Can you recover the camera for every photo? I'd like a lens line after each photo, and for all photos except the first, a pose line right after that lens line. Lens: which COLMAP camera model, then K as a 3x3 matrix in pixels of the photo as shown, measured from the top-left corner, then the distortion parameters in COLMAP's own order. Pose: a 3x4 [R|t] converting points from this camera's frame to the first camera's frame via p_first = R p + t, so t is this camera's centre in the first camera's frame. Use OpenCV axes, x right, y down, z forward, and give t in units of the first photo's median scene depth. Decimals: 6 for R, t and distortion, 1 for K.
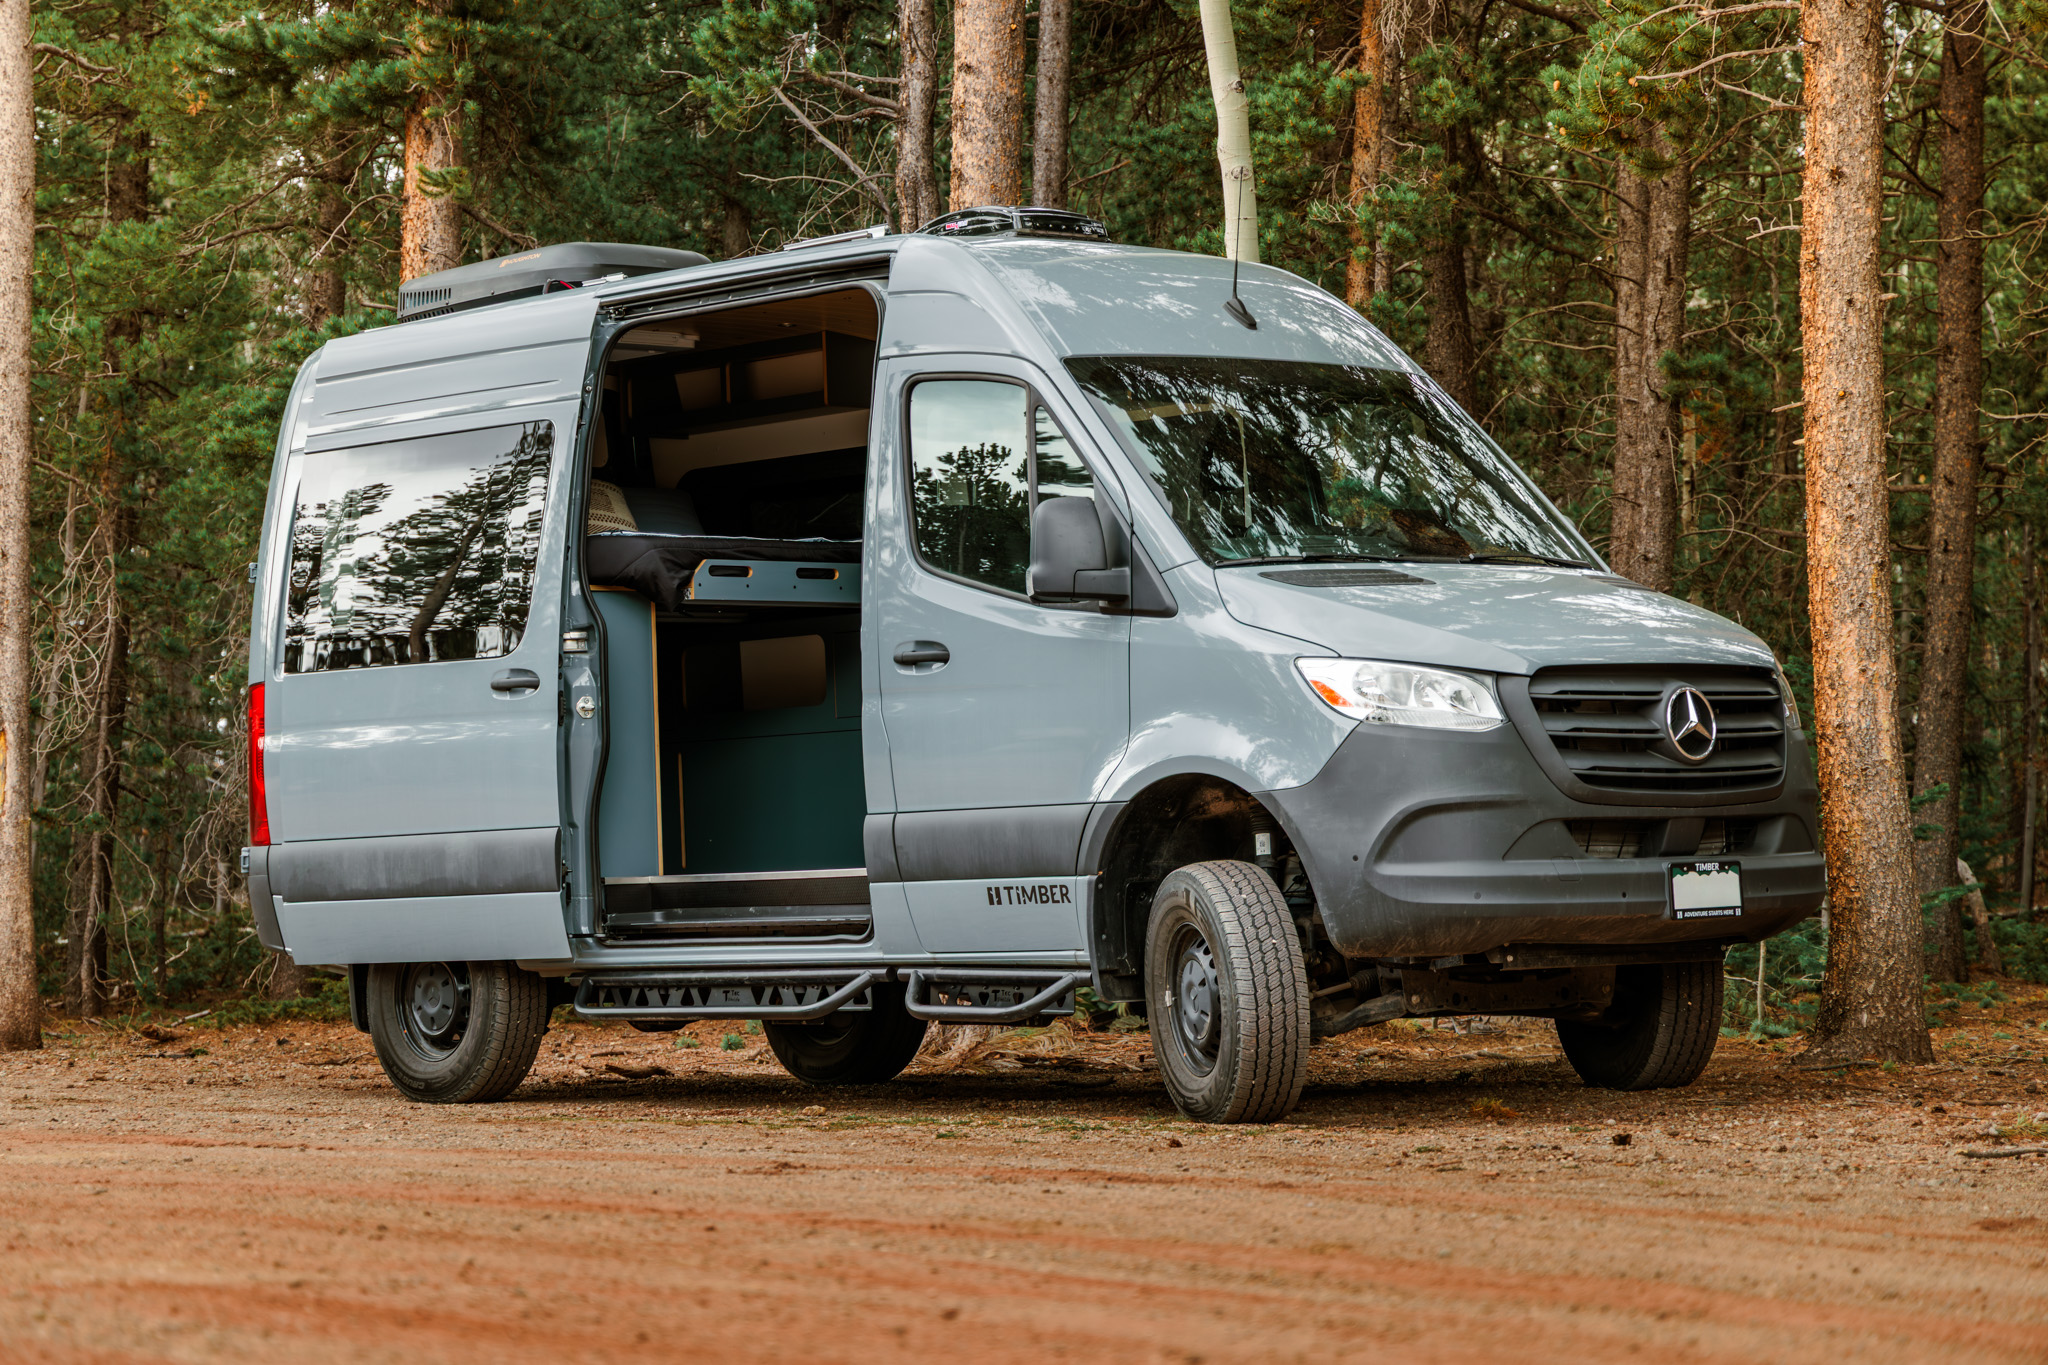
lens RADIAL K [[4801.0, 0, 1024.0], [0, 4801.0, 682.5], [0, 0, 1]] dist [-0.043530, -0.096111]
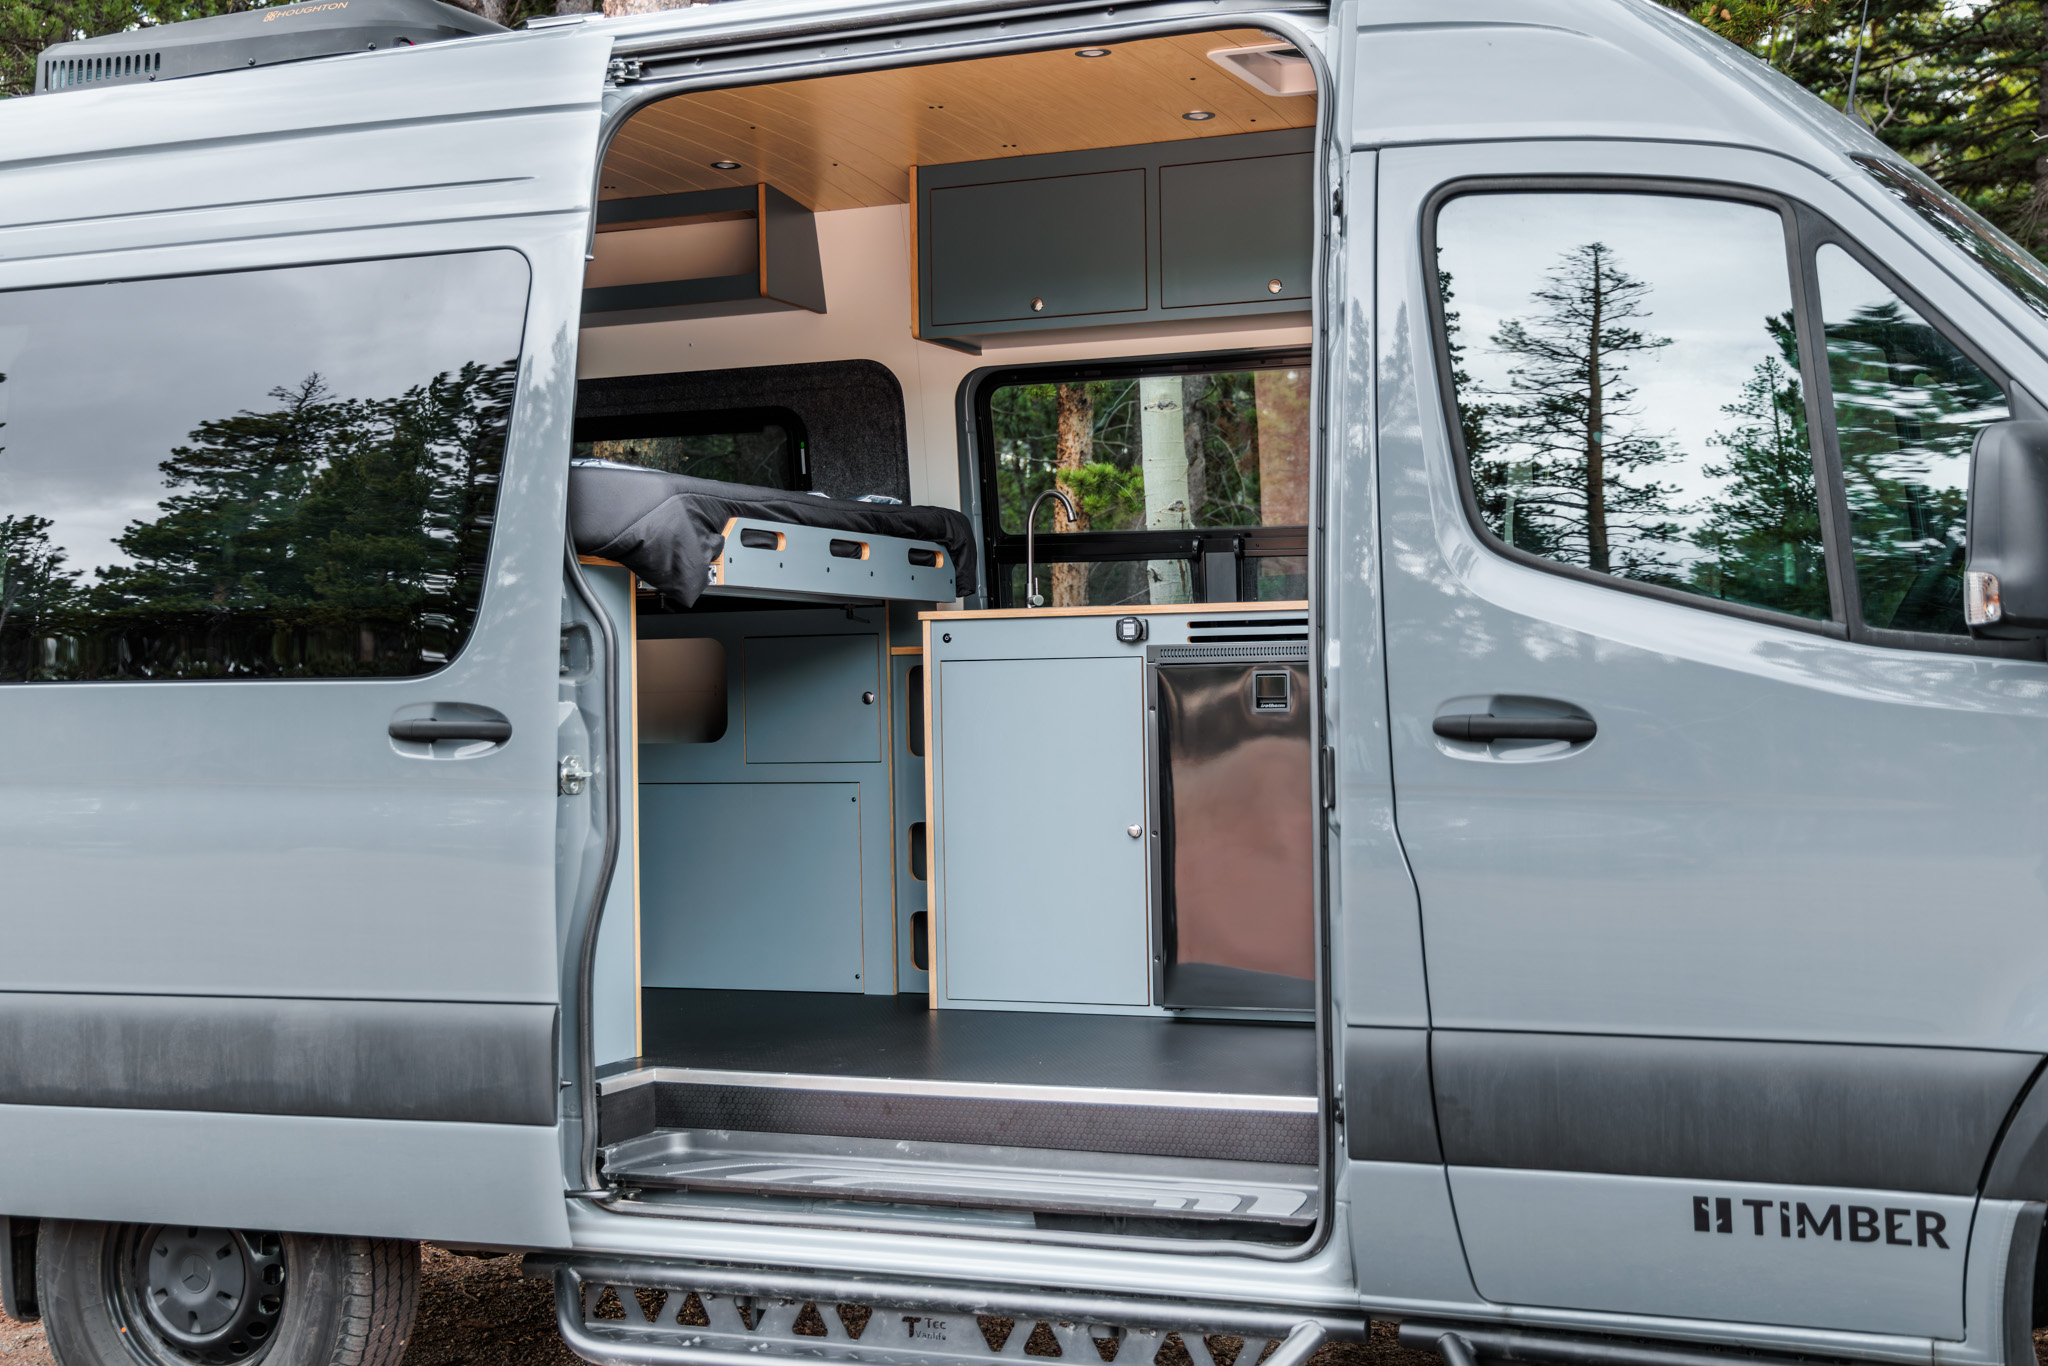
lens RADIAL K [[2672.7, 0, 1024.0], [0, 2672.7, 683.0], [0, 0, 1]] dist [0.038061, 0.068633]
pose [[0.917236, 0.024695, 0.397578, -0.166081], [-0.032329, 0.999399, 0.012507, -0.010829], [-0.397030, -0.024325, 0.917483, 0.696596]]
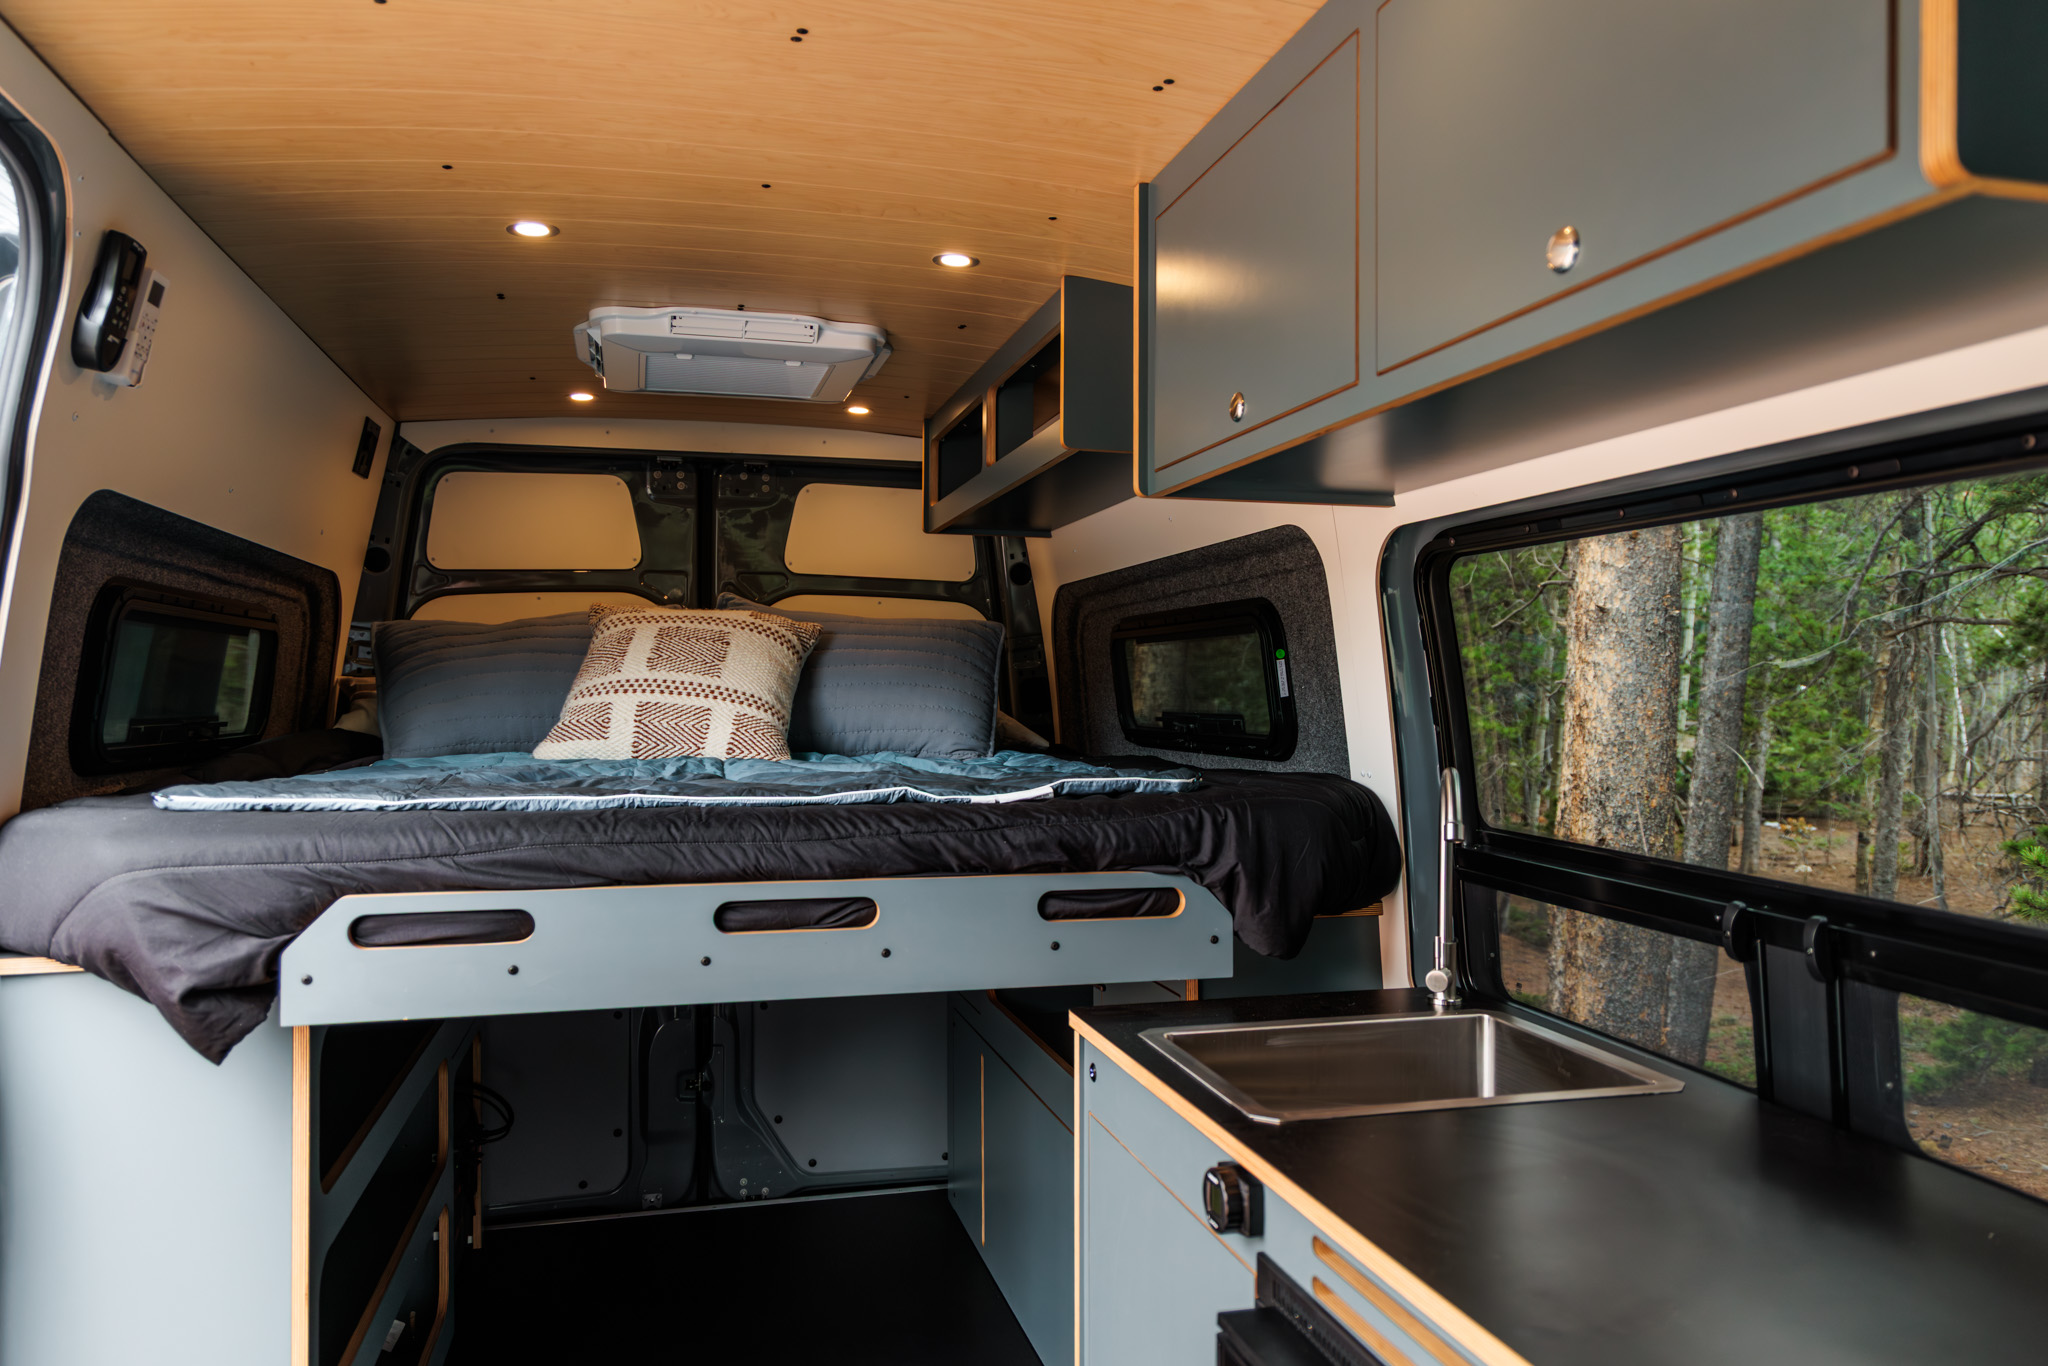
lens RADIAL K [[1414.8, 0, 1024.0], [0, 1414.8, 683.0], [0, 0, 1]] dist [0.003305, -0.000067]
pose [[0.877038, 0.038338, -0.478890, -0.012319], [-0.016569, 0.998632, 0.049601, -0.040288], [0.480136, -0.035567, 0.876473, 0.911713]]
